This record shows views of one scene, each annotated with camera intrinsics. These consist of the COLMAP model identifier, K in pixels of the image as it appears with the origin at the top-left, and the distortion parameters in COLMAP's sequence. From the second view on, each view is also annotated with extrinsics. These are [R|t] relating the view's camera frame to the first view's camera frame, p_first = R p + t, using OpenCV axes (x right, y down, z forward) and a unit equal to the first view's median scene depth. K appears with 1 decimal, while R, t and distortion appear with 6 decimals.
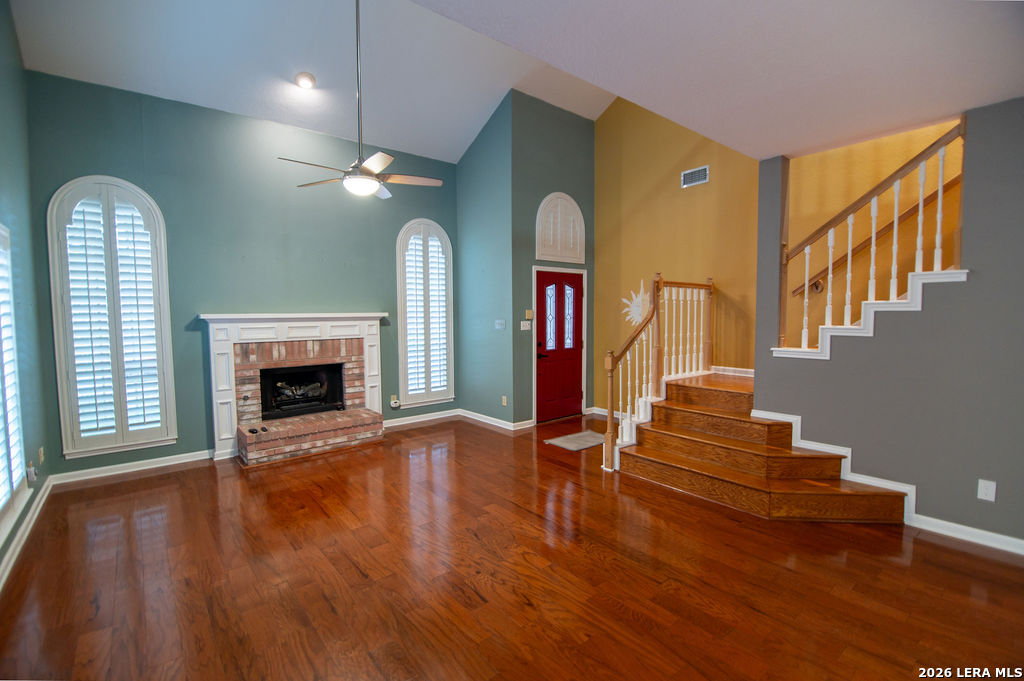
lens RADIAL K [[478.7, 0, 518.6], [0, 478.7, 345.0], [0, 0, 1]] dist [-0.000697, 0.000028]
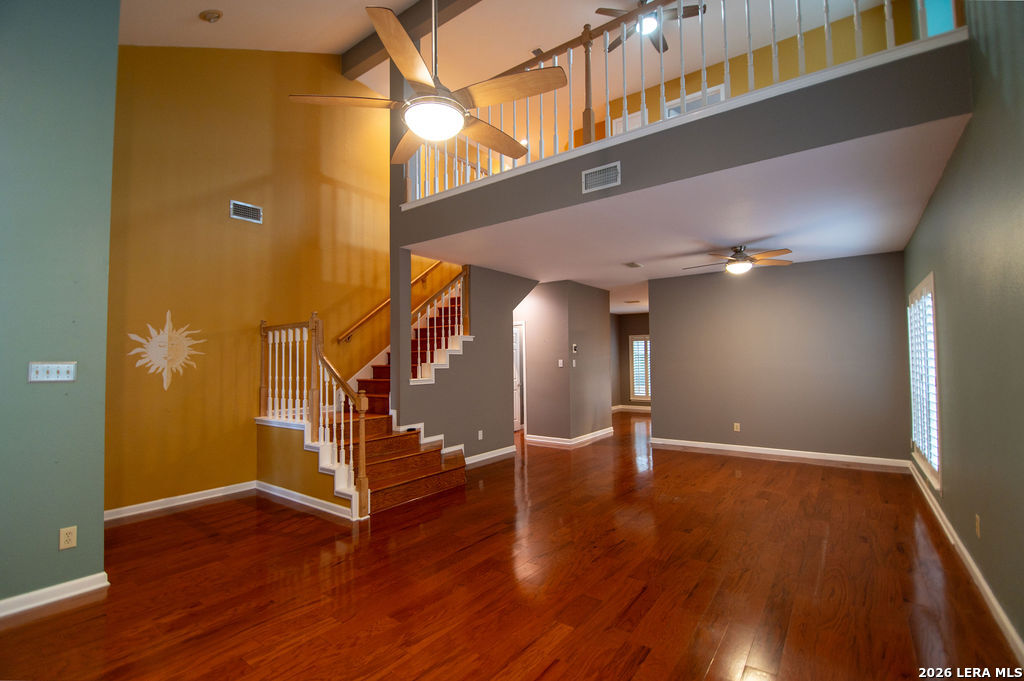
lens RADIAL K [[455.9, 0, 512.0], [0, 455.9, 340.5], [0, 0, 1]] dist [-0.011470, -0.000504]
pose [[-0.248595, 0.055145, 0.967037, -0.677499], [0.079549, 0.996168, -0.036356, -0.027543], [-0.965335, 0.067889, -0.252029, 0.813516]]
